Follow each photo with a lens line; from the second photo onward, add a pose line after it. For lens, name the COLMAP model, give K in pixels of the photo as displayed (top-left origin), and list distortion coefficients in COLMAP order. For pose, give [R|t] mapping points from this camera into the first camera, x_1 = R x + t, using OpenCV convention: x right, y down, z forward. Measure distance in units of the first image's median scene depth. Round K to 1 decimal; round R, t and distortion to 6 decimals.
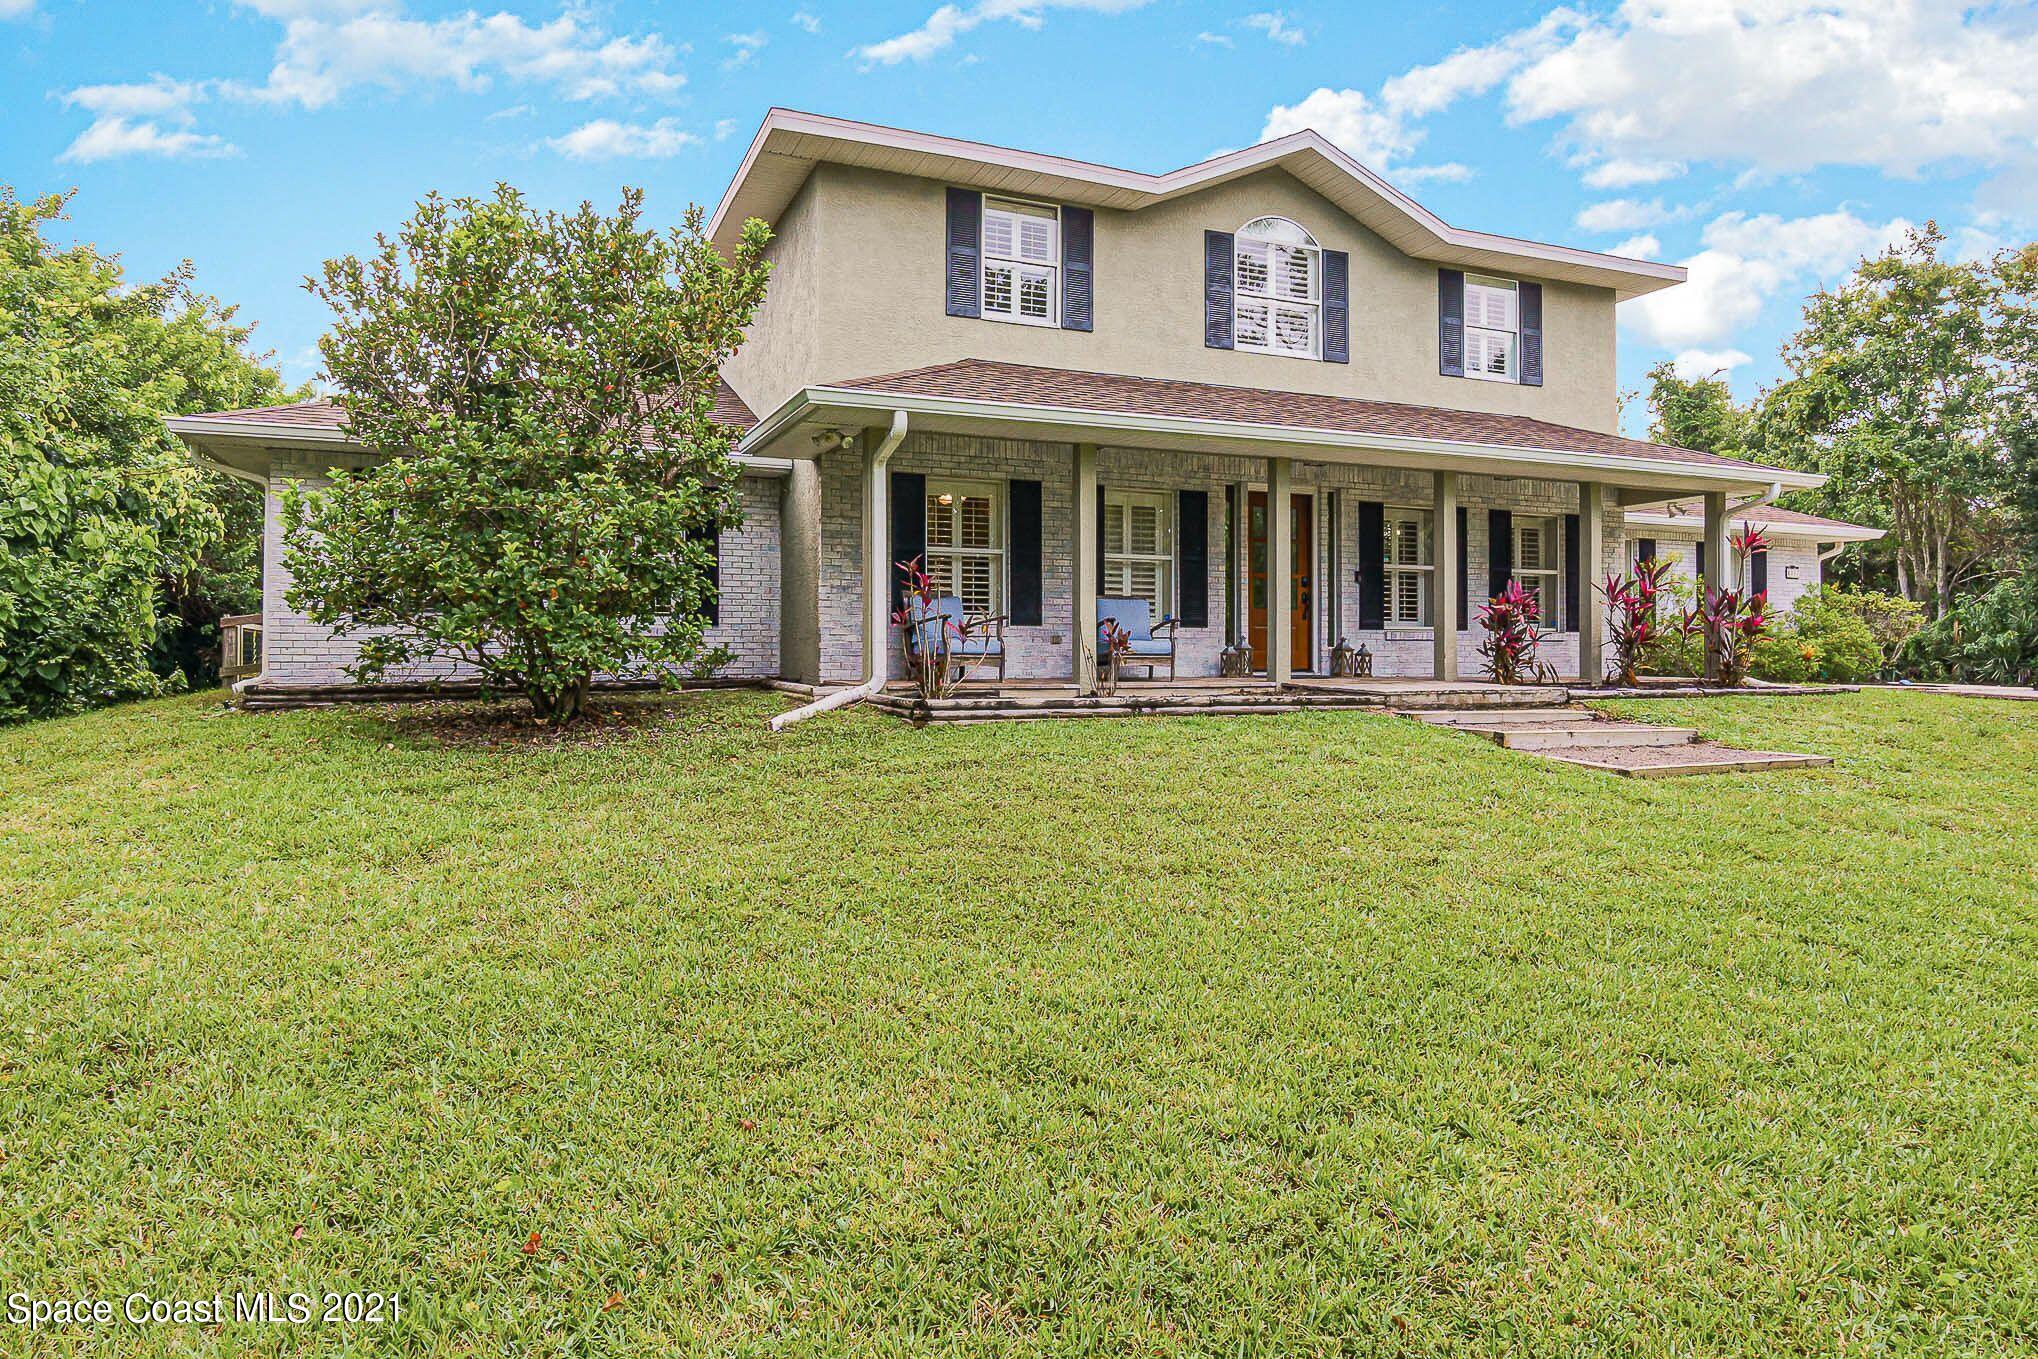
lens RADIAL K [[1248.8, 0, 966.4], [0, 1248.8, 643.0], [0, 0, 1]] dist [-0.001632, 0.001289]
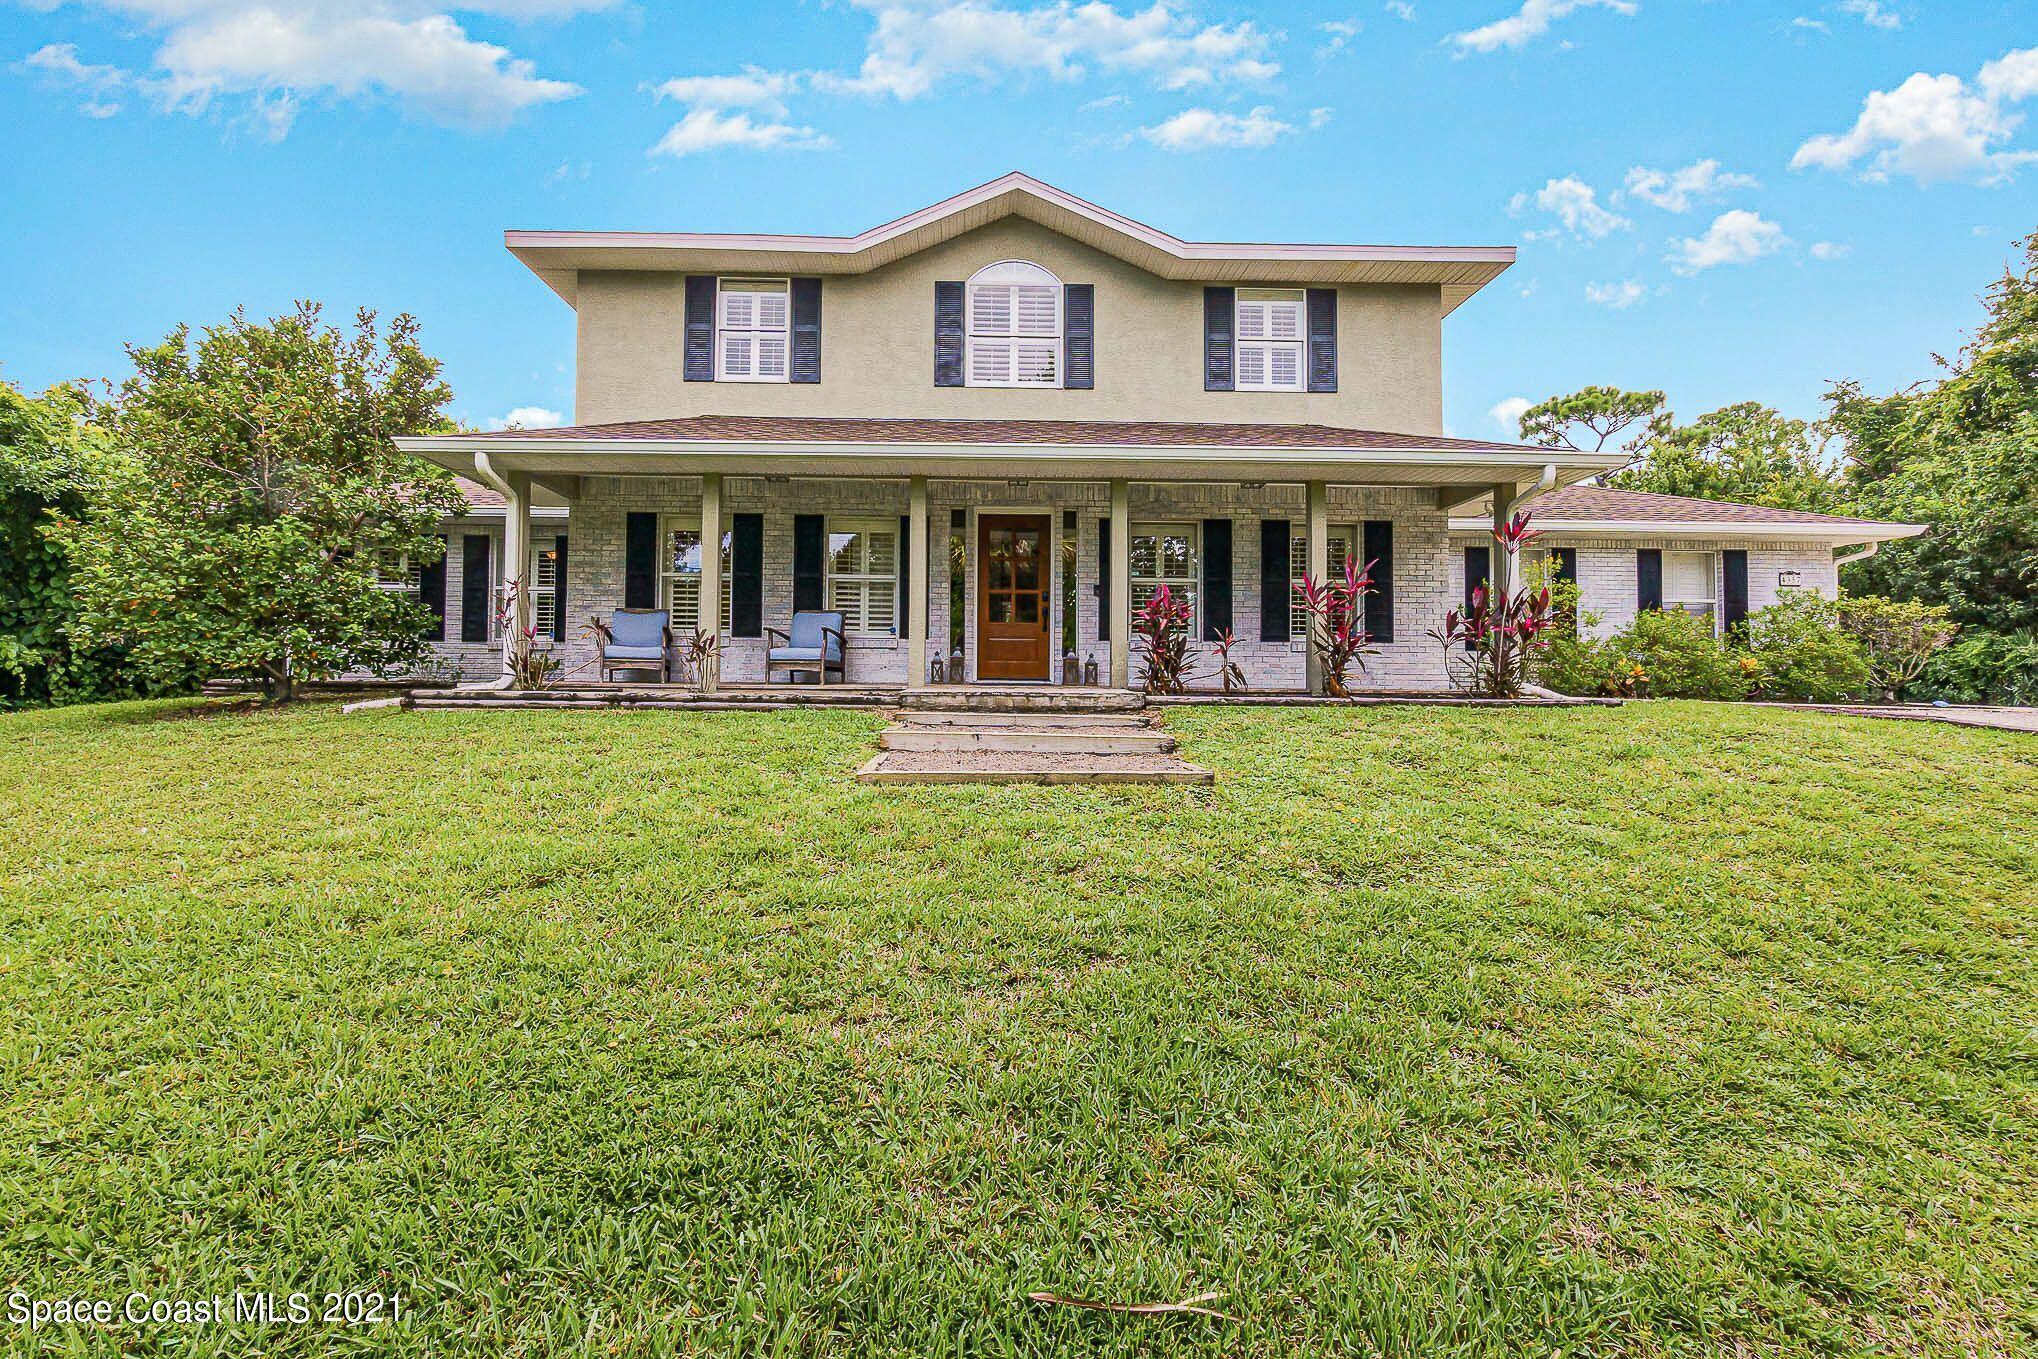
lens RADIAL K [[986.7, 0, 900.1], [0, 986.7, 655.5], [0, 0, 1]] dist [-0.000864, -0.000280]
pose [[0.927827, -0.002479, -0.373001, 0.485630], [-0.003432, 0.999879, -0.015180, 0.015592], [0.372994, 0.015365, 0.927707, 0.175893]]
